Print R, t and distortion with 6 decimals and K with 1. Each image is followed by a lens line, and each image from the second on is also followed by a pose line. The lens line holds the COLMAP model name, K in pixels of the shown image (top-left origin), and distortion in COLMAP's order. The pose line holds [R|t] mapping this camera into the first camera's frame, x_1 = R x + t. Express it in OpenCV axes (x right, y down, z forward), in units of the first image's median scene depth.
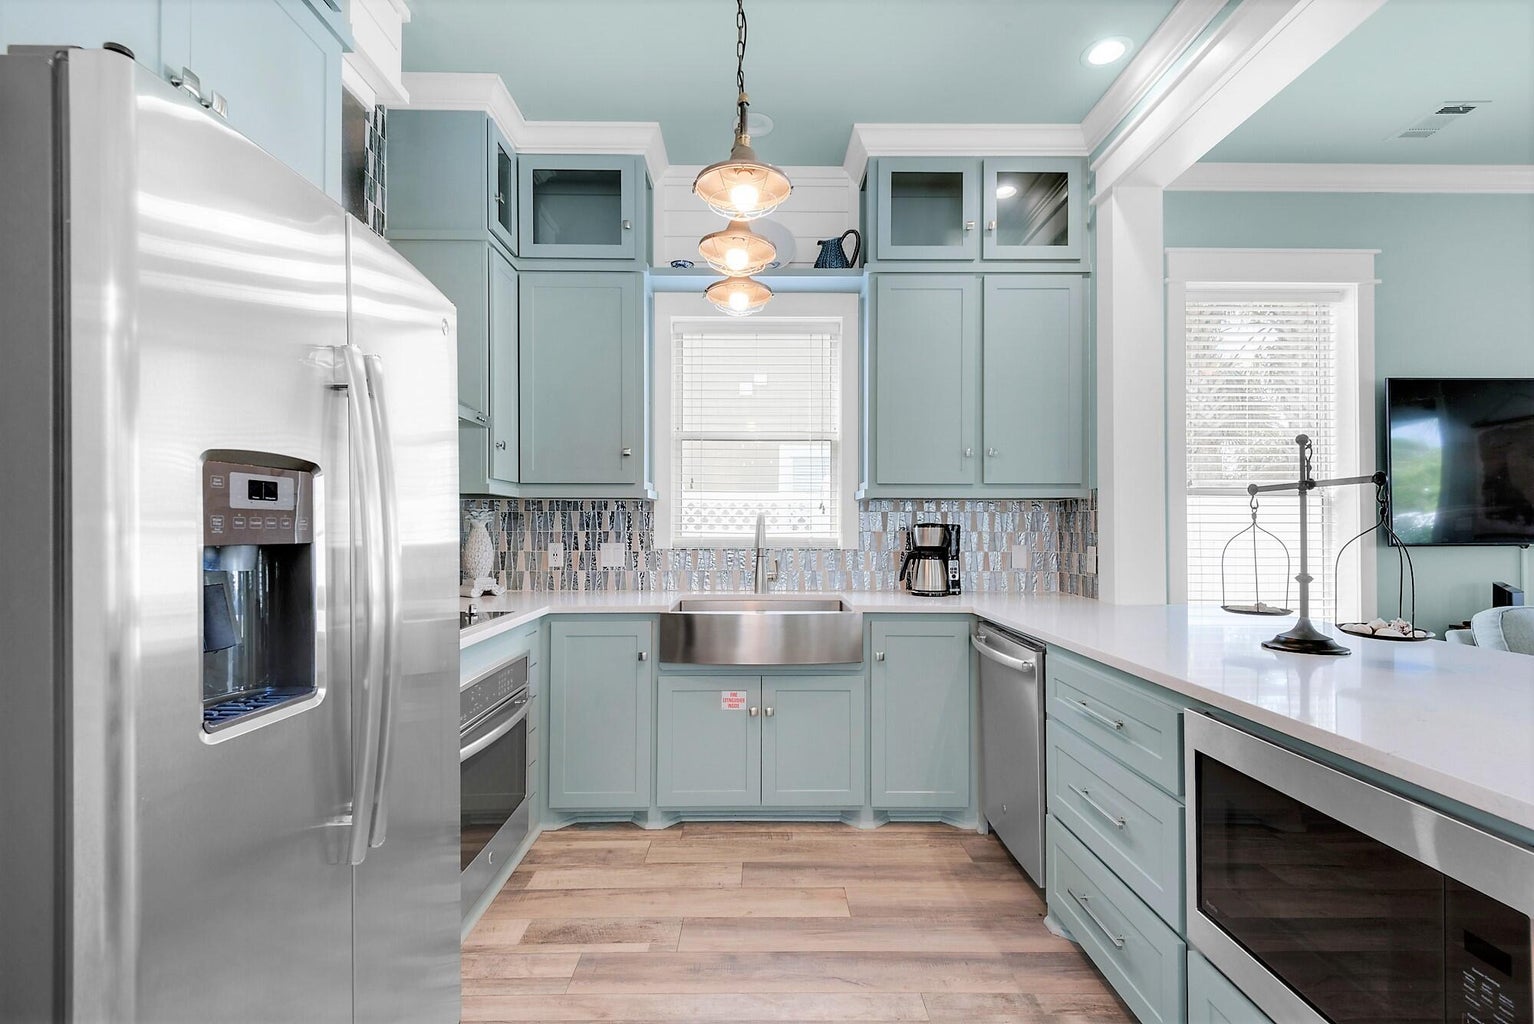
lens RADIAL K [[698.0, 0, 760.7], [0, 698.0, 526.2], [0, 0, 1]] dist [0.014293, -0.012577]
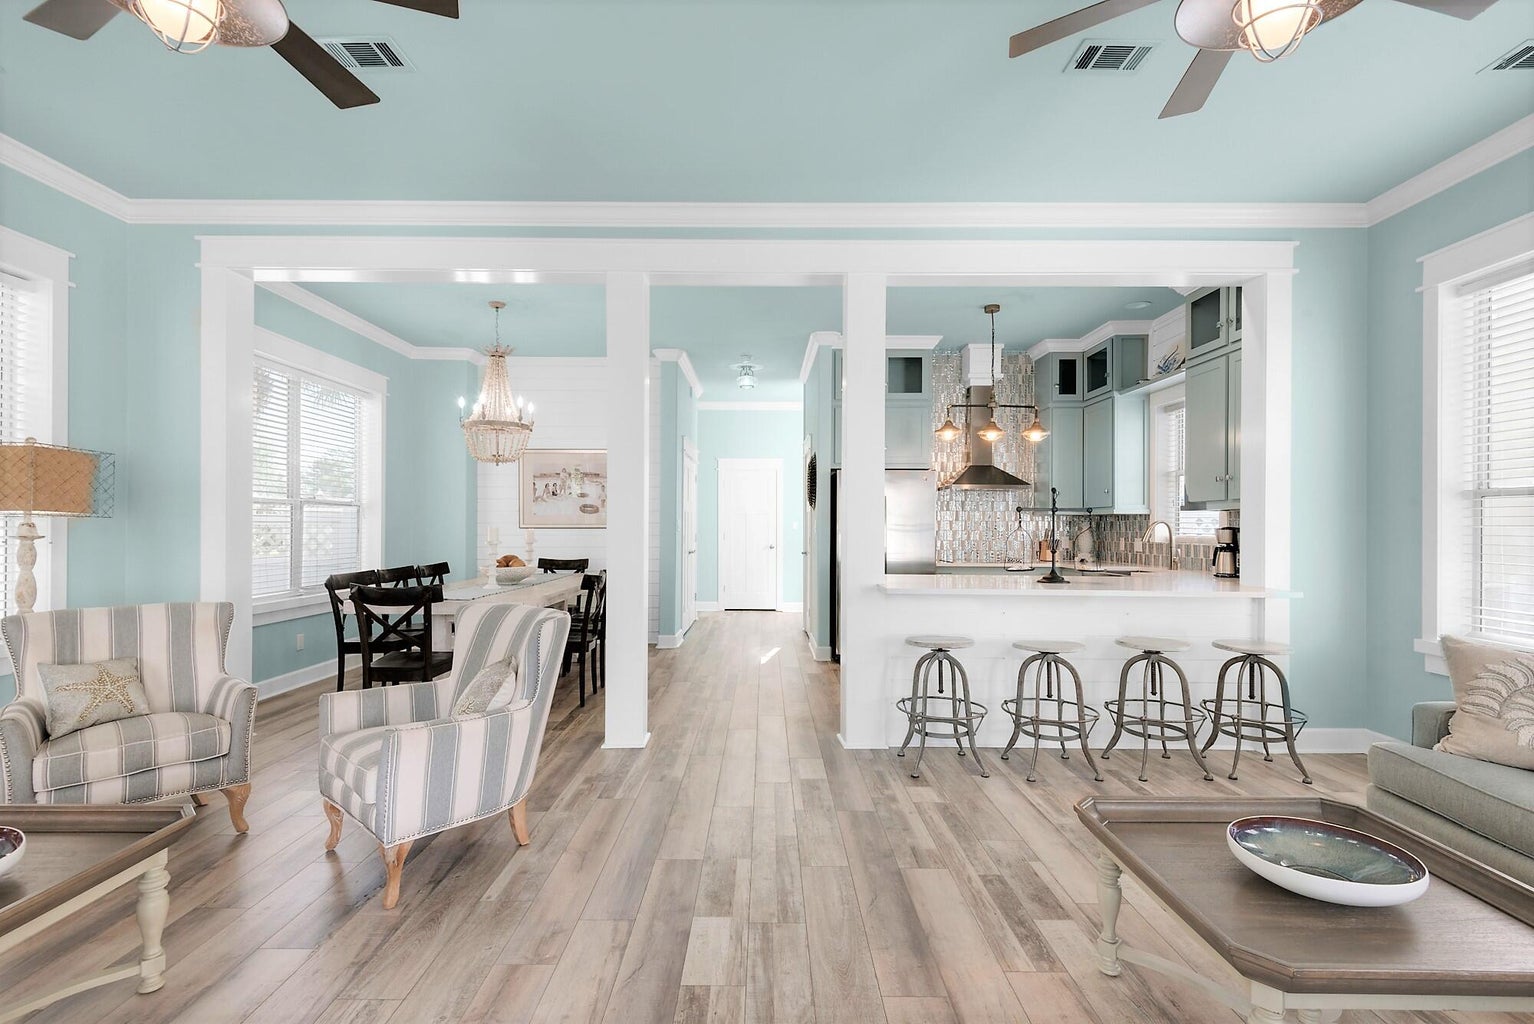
lens RADIAL K [[698.0, 0, 760.7], [0, 698.0, 526.2], [0, 0, 1]] dist [0.014293, -0.012577]
pose [[-0.008350, -0.003222, -0.999960, 1.814705], [-0.004013, 0.999987, -0.003188, 0.001943], [0.999957, 0.003986, -0.008362, 0.053982]]
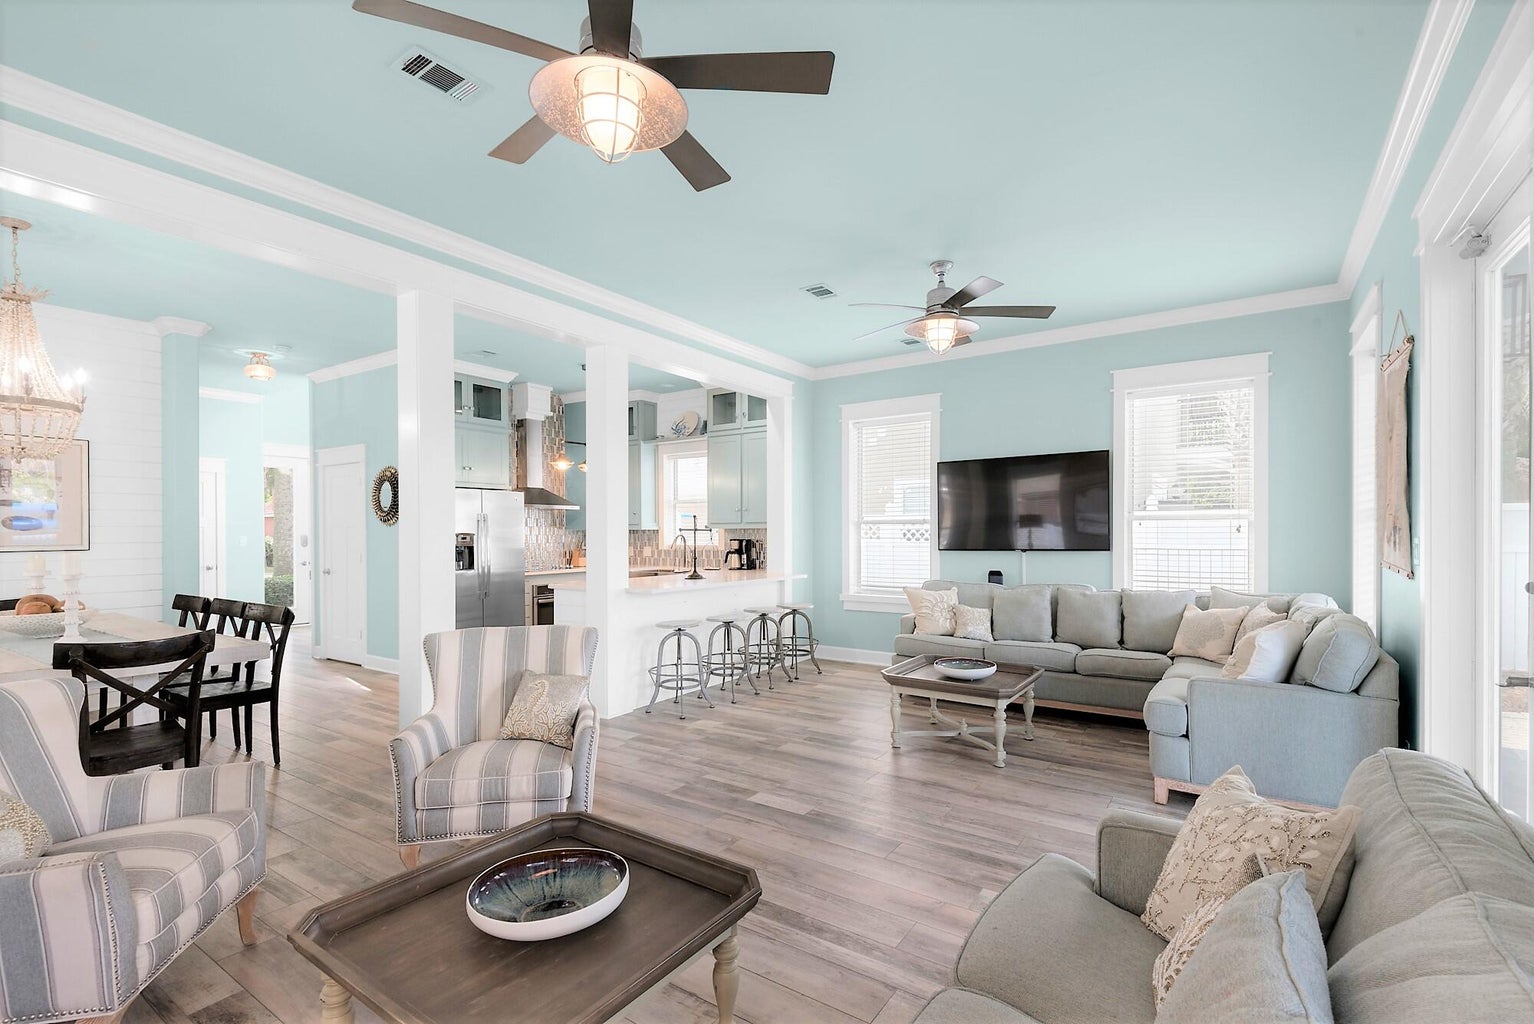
lens RADIAL K [[698.0, 0, 760.7], [0, 698.0, 526.2], [0, 0, 1]] dist [0.014293, -0.012577]
pose [[0.821475, -0.012506, -0.570107, 1.757696], [0.008529, 0.999917, -0.009645, -0.025675], [0.570180, 0.003061, 0.821514, -0.937412]]
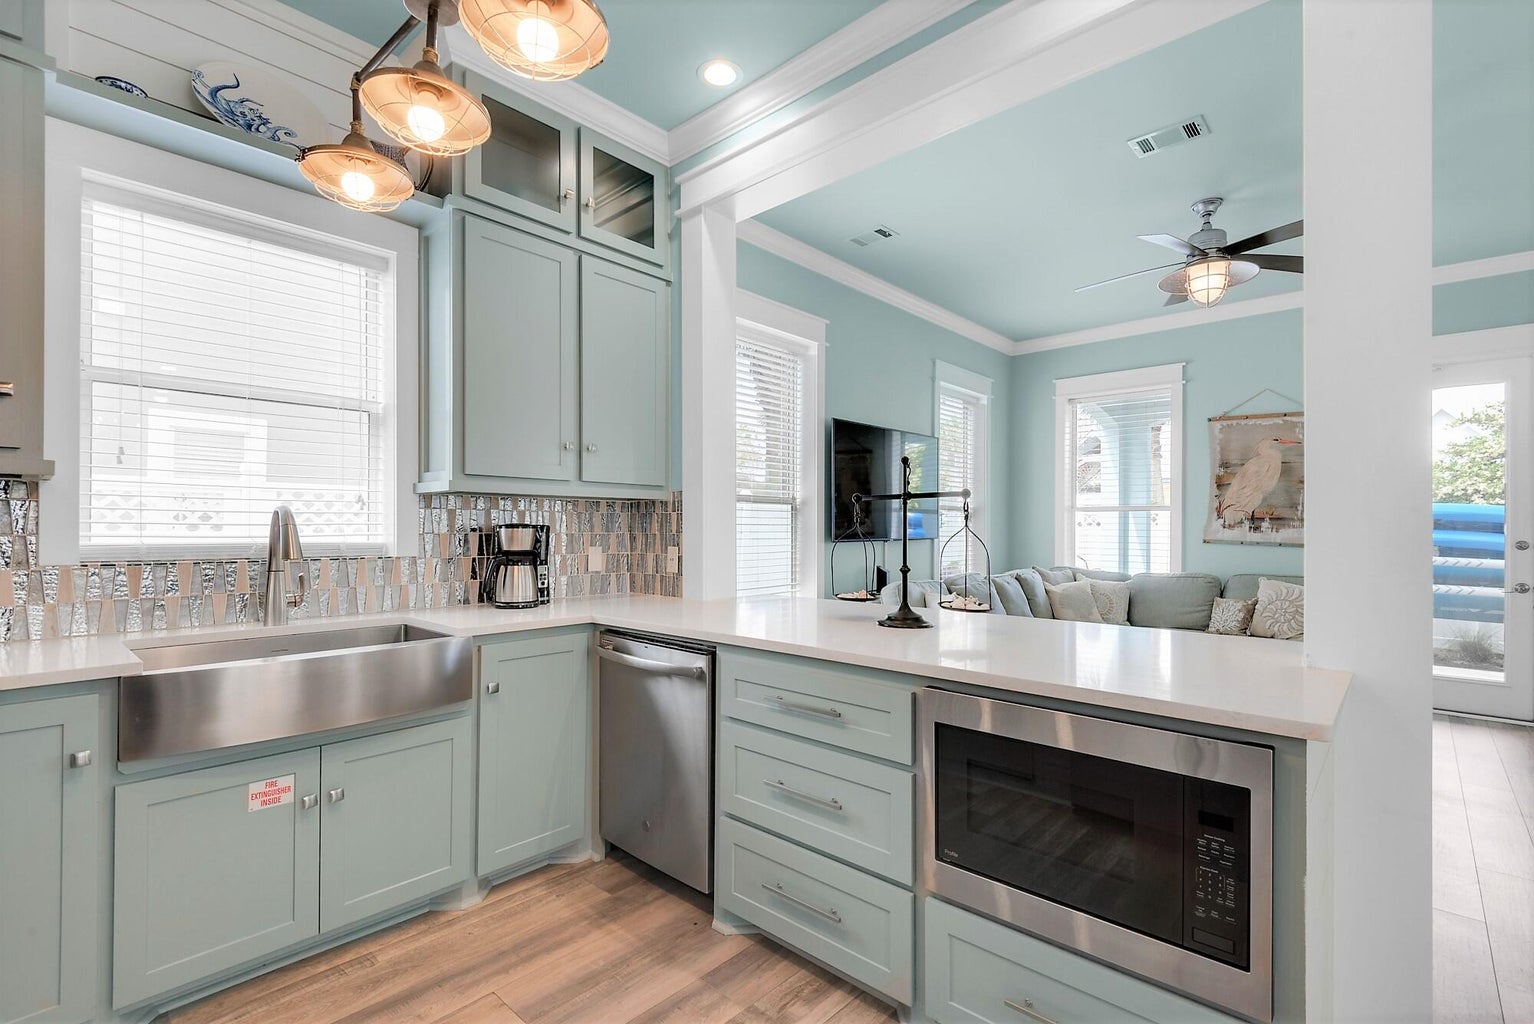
lens RADIAL K [[695.3, 0, 773.4], [0, 695.3, 531.9], [0, 0, 1]] dist [0.013054, -0.012263]
pose [[0.671904, -0.003176, 0.740631, -0.195260], [-0.003533, 0.999966, 0.007493, -0.001649], [-0.740630, -0.007651, 0.671870, 0.202698]]
